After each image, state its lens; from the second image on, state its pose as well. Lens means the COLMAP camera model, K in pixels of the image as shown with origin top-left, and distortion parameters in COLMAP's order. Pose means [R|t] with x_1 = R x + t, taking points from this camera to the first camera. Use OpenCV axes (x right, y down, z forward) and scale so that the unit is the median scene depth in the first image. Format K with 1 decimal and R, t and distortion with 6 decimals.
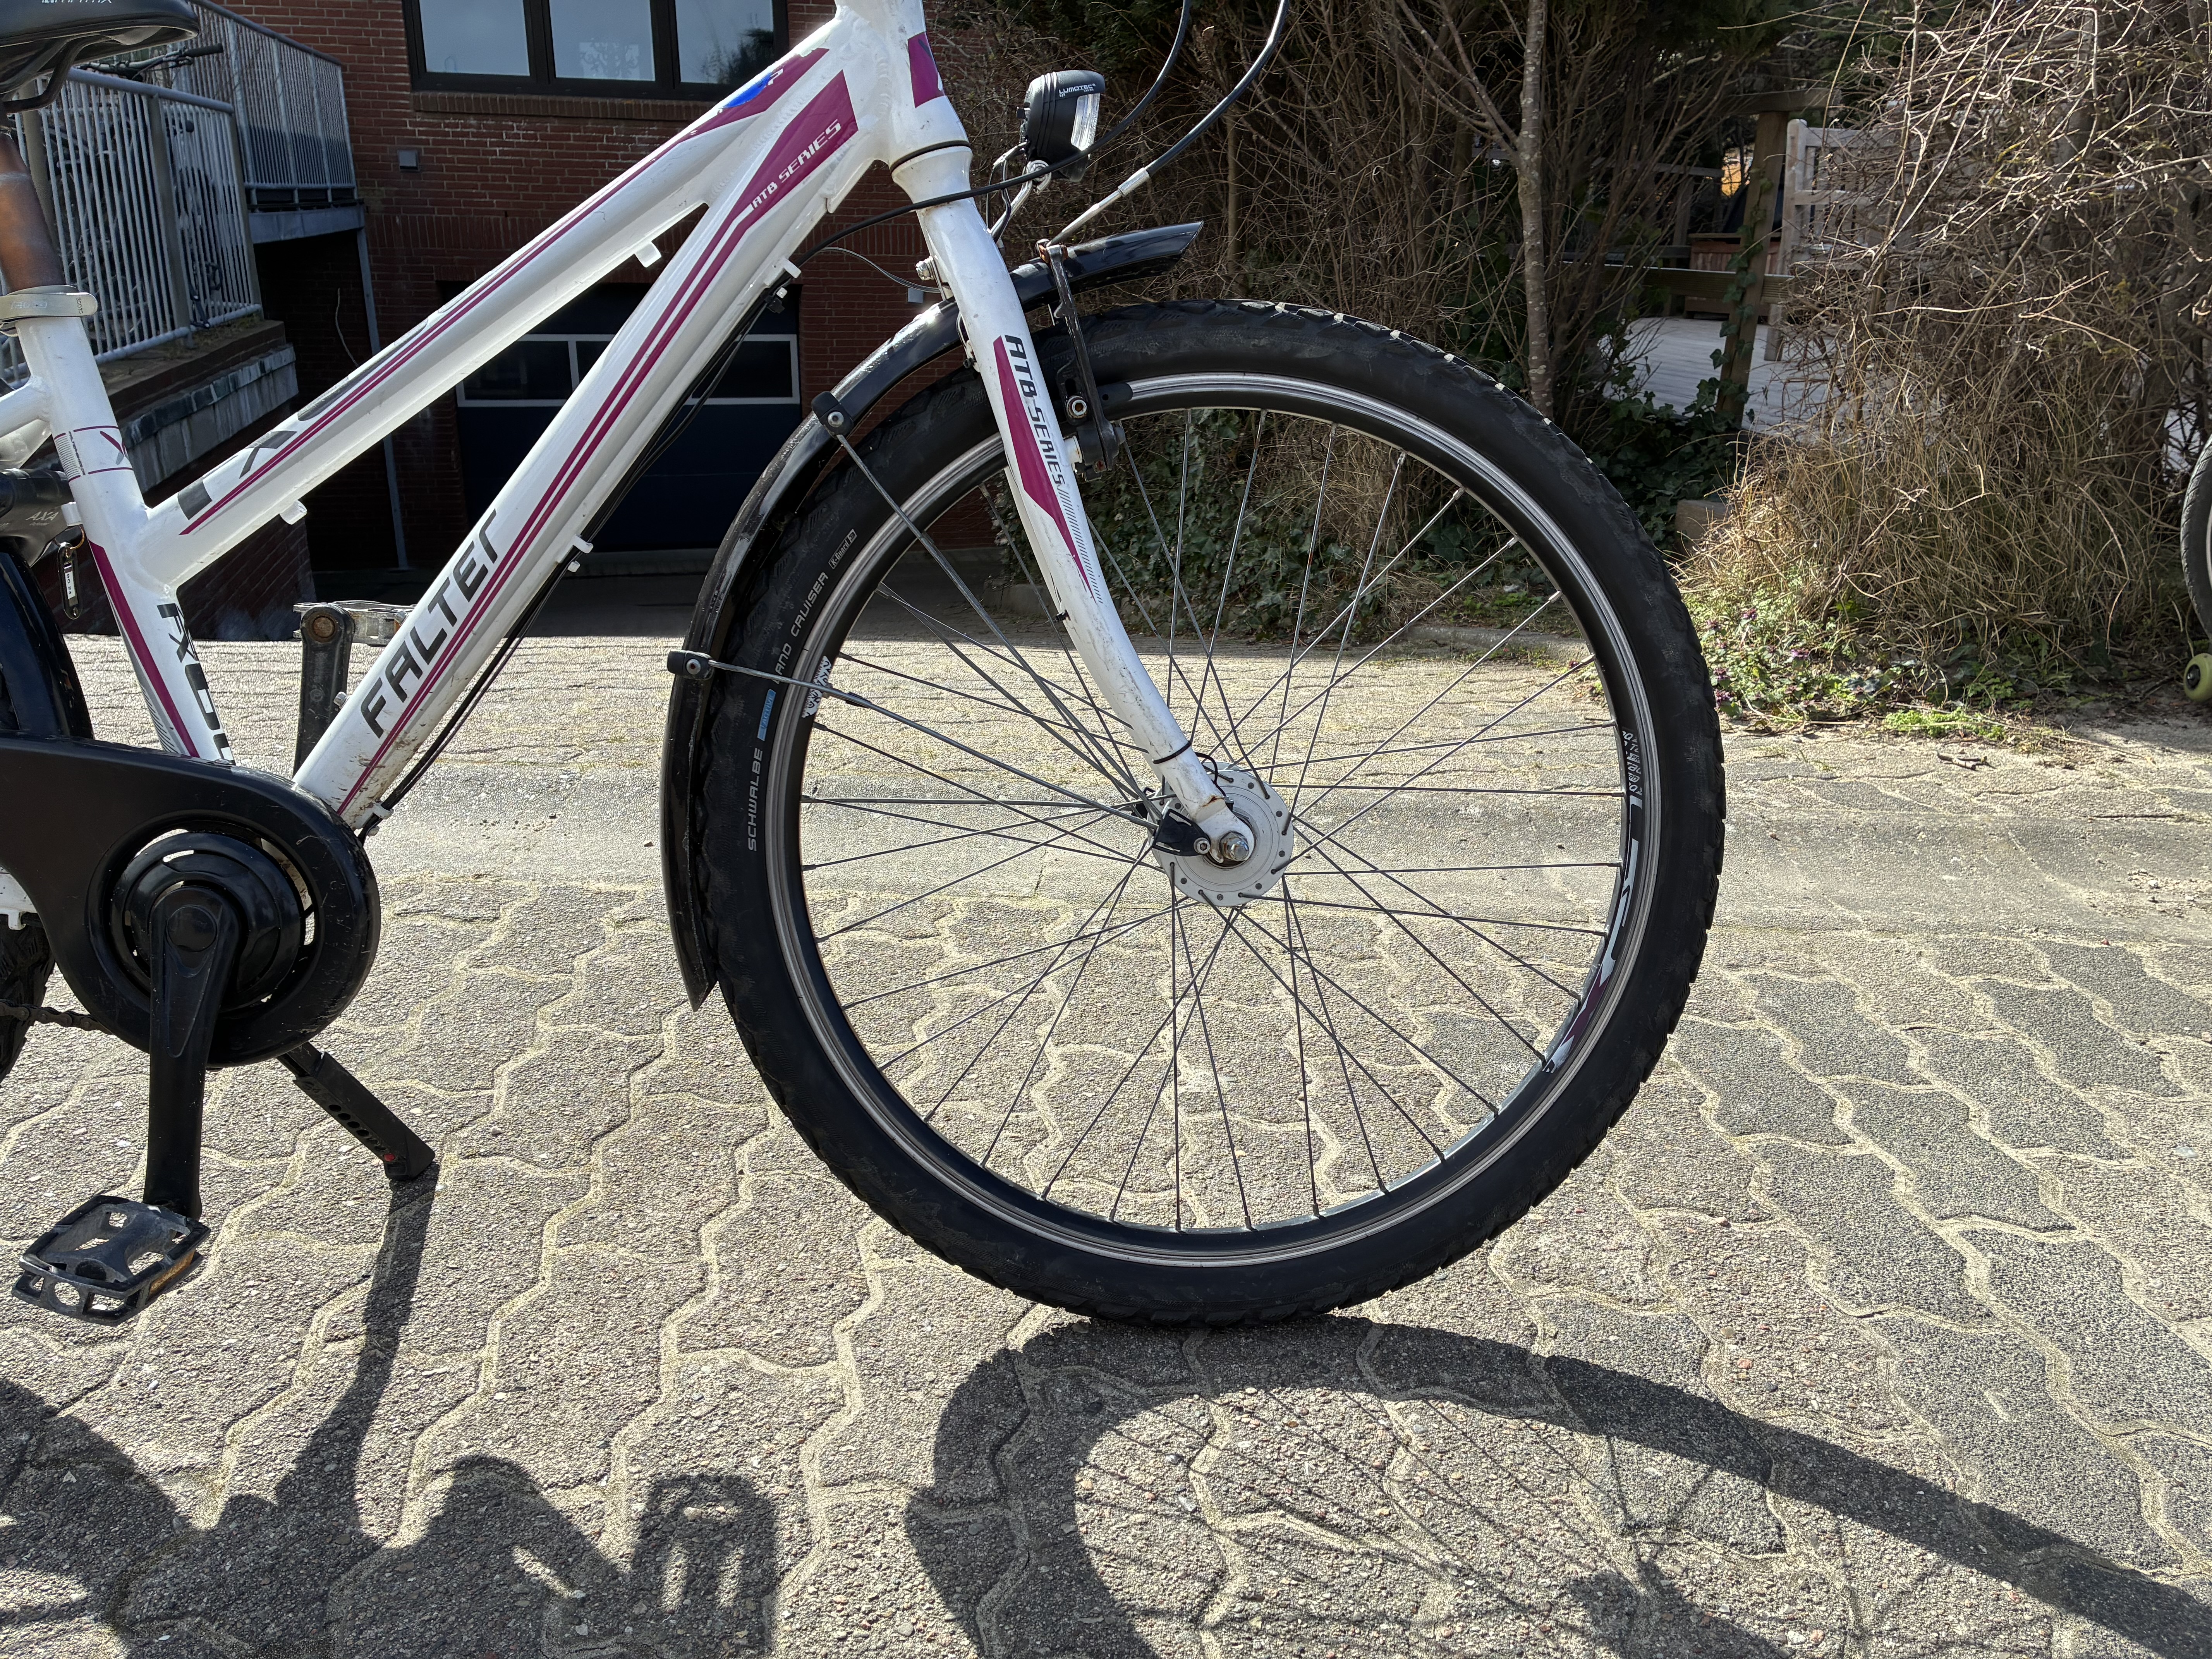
lens RADIAL K [[1691.0, 0, 1109.9], [0, 1691.0, 812.2], [0, 0, 1]] dist [0.047609, -0.053207]
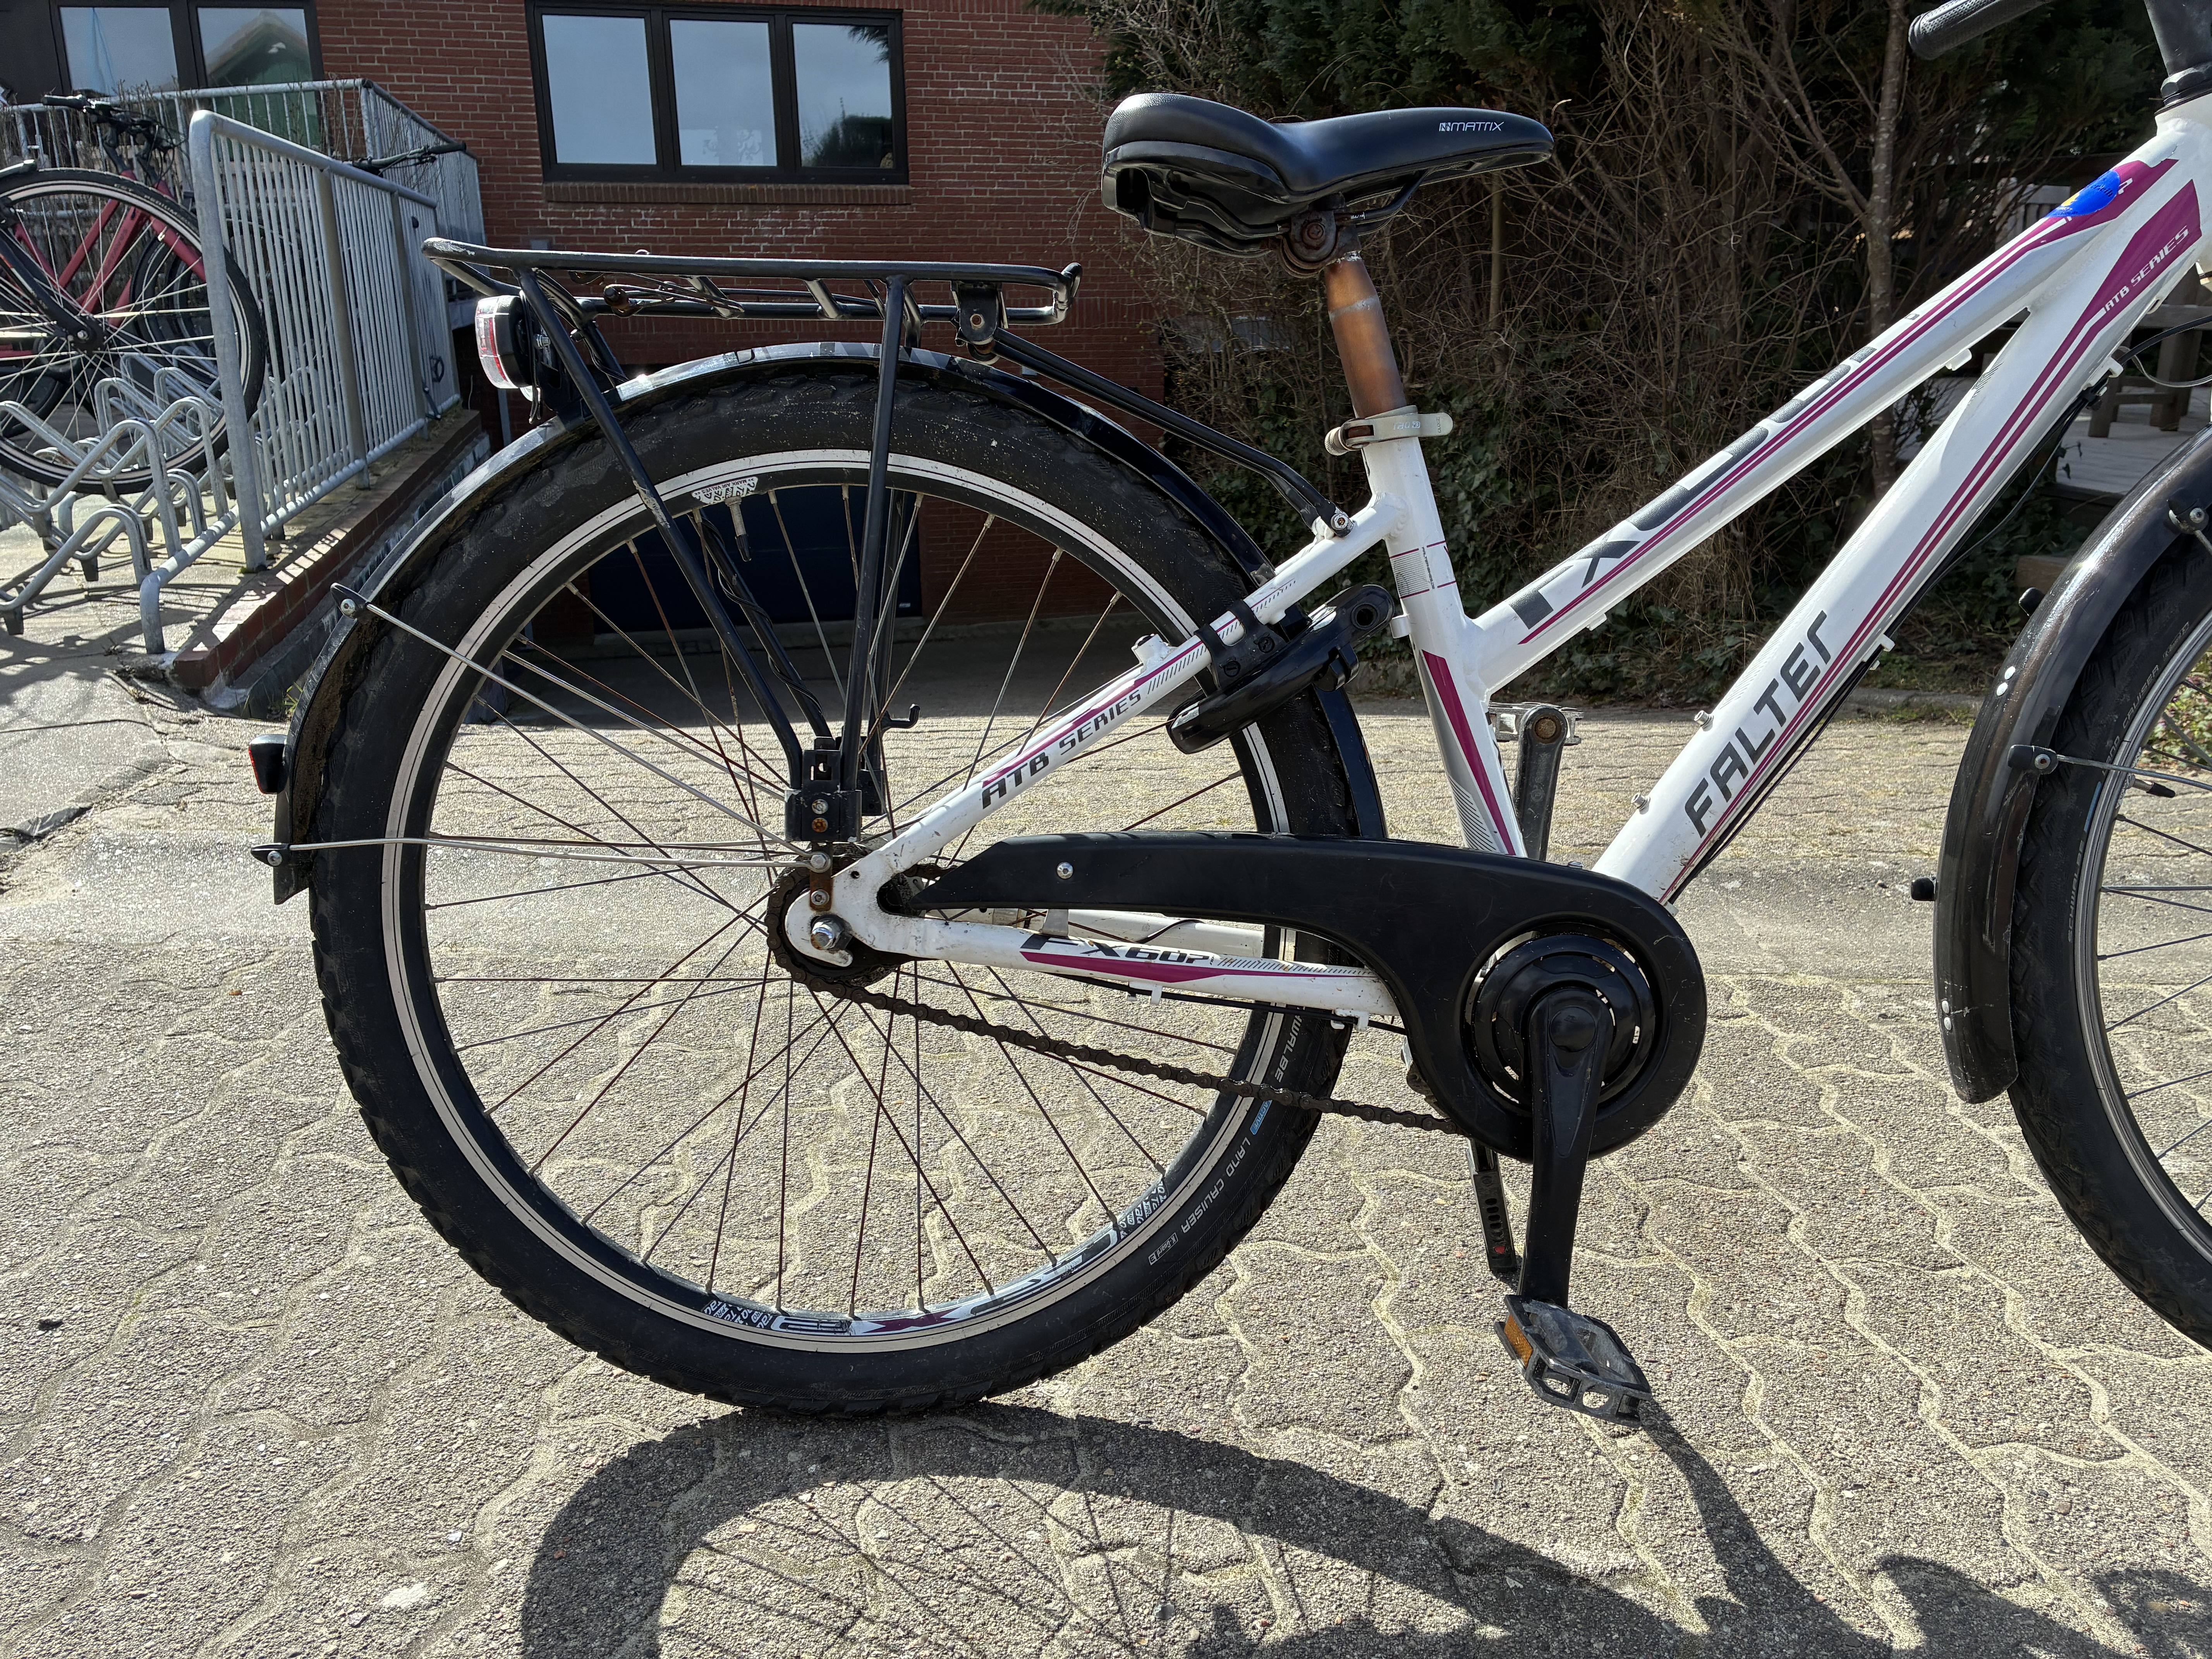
lens RADIAL K [[1691.0, 0, 1114.3], [0, 1691.0, 816.6], [0, 0, 1]] dist [0.047609, -0.053207]
pose [[0.999719, -0.019822, -0.013019, -0.738040], [0.019379, 0.999256, -0.033348, -0.027921], [0.013670, 0.033086, 0.999359, -0.018970]]
